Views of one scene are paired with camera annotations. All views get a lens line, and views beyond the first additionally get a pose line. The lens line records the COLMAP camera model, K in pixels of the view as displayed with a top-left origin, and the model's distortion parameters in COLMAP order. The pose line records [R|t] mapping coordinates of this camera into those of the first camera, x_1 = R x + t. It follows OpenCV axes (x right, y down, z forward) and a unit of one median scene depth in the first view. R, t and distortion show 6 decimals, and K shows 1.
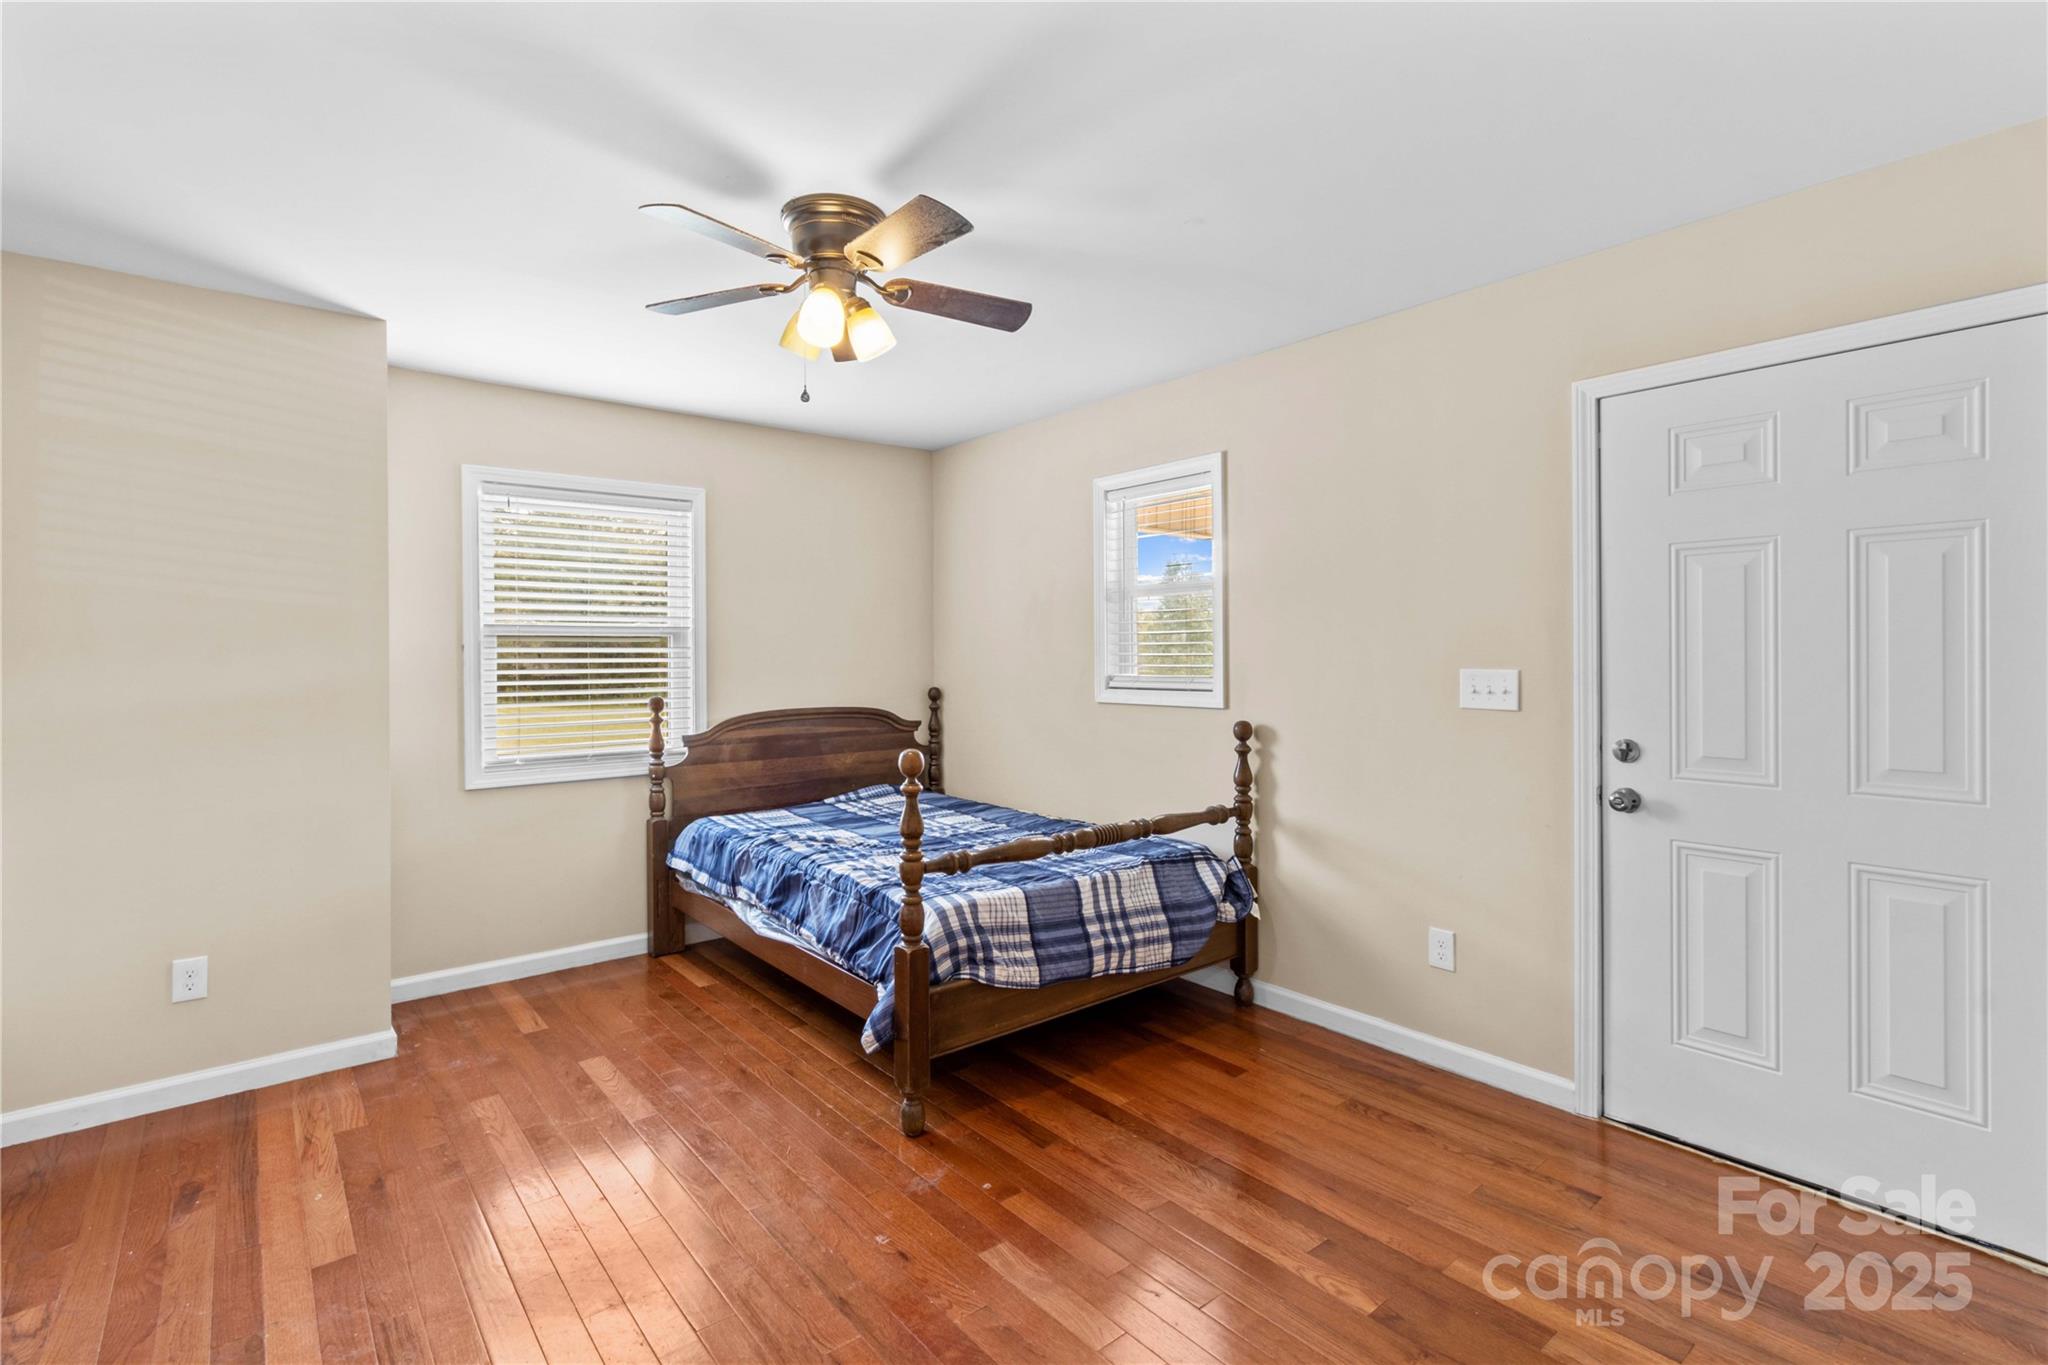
lens RADIAL K [[941.9, 0, 1016.4], [0, 941.9, 671.9], [0, 0, 1]] dist [0.004028, -0.000237]
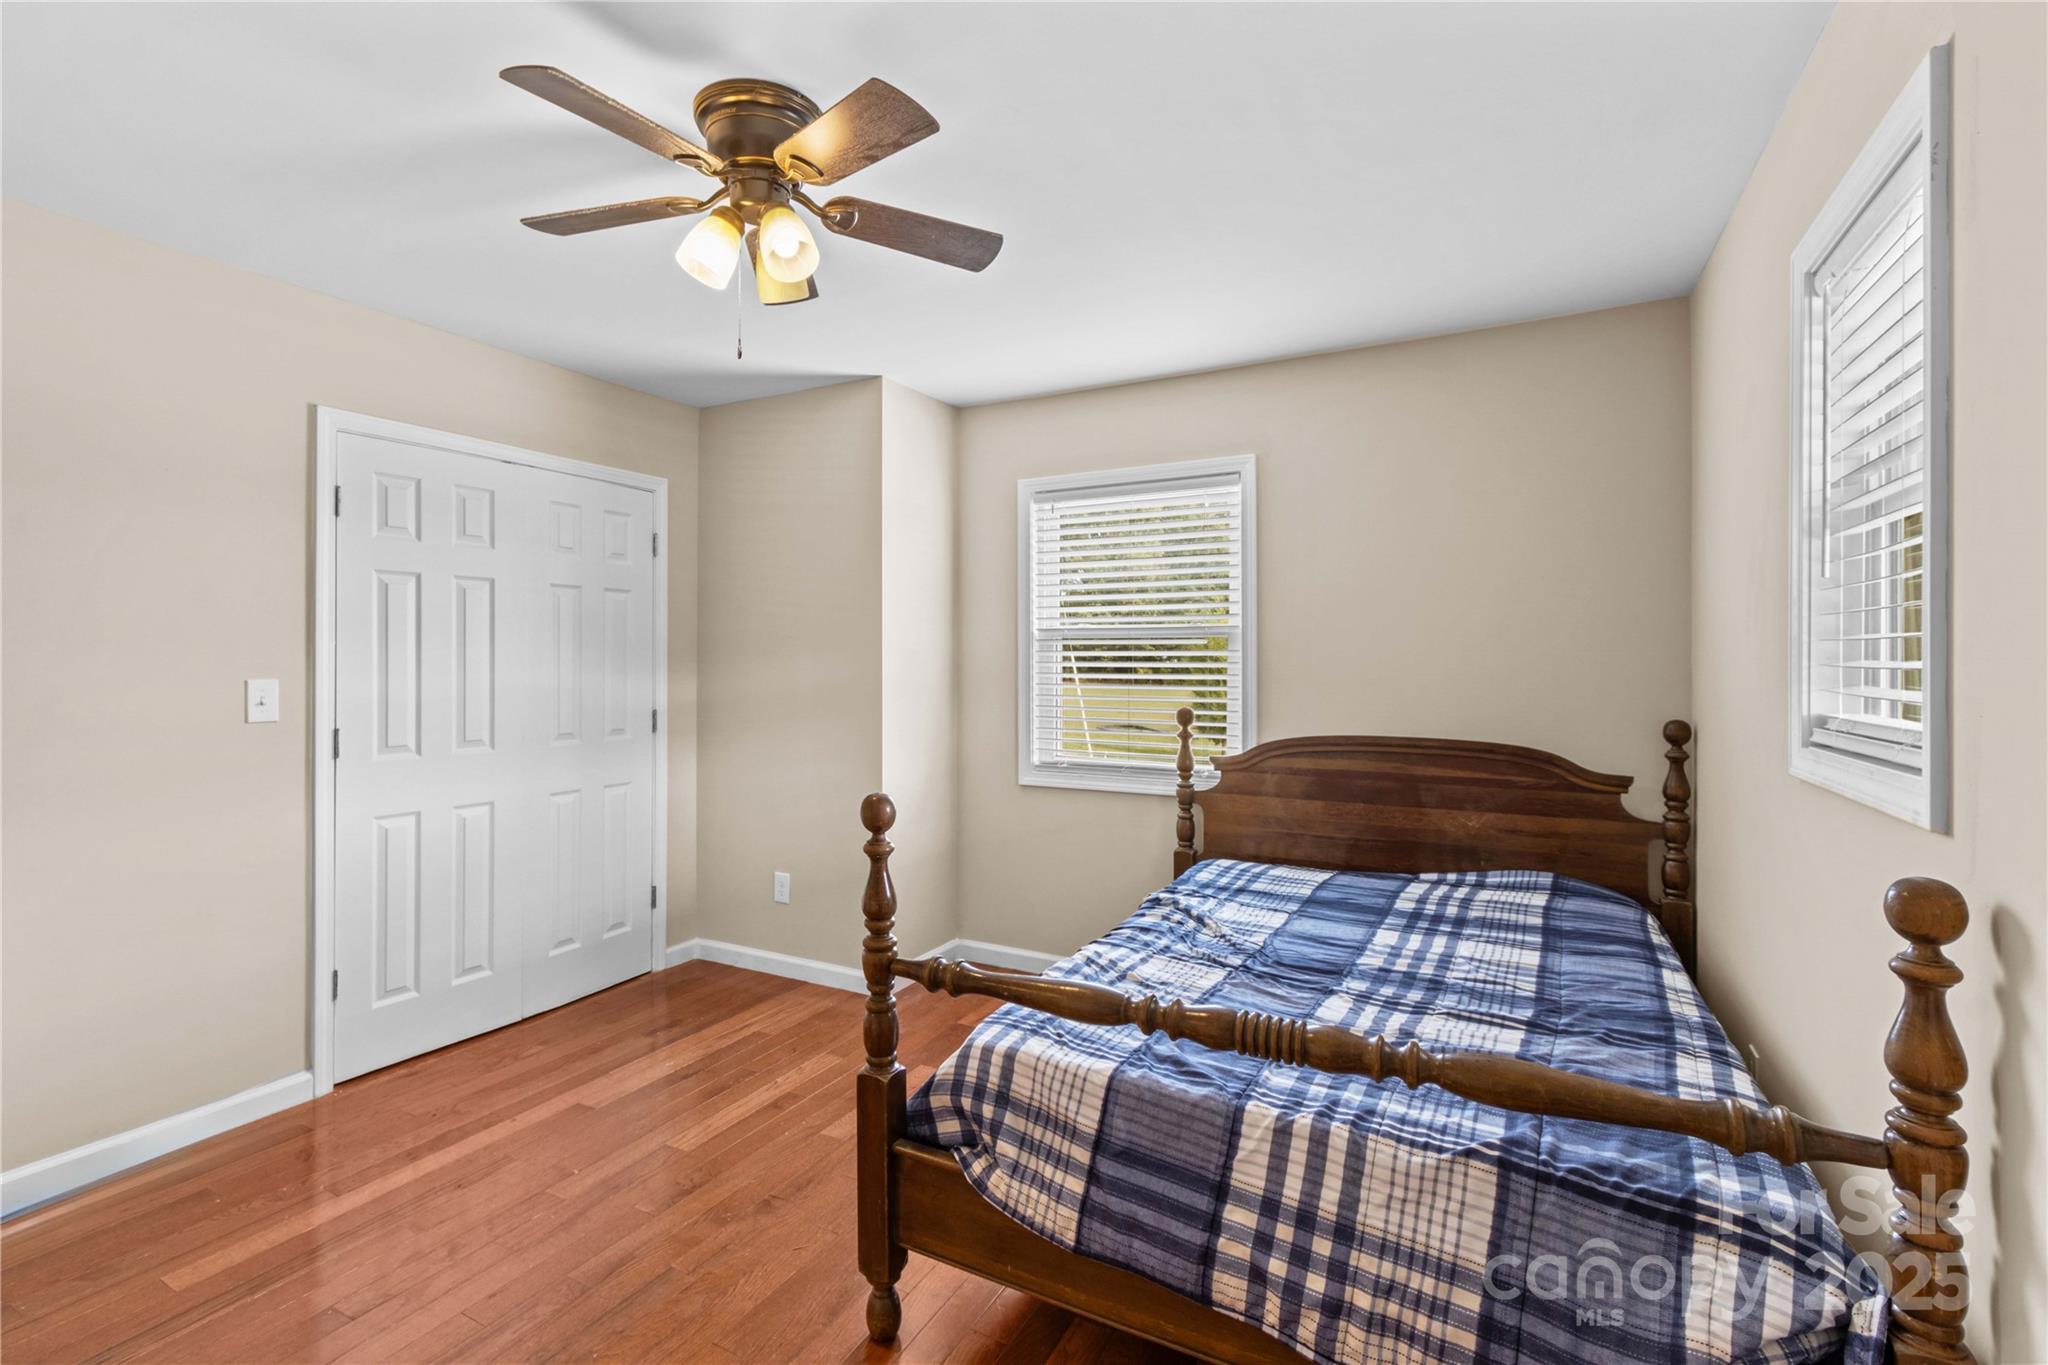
lens RADIAL K [[941.9, 0, 926.8], [0, 941.9, 673.8], [0, 0, 1]] dist [0.004028, -0.000237]
pose [[0.350158, 0.018692, -0.936504, 0.391453], [-0.022776, 0.999675, 0.011436, -0.010588], [0.936414, 0.017326, 0.350470, 0.545582]]
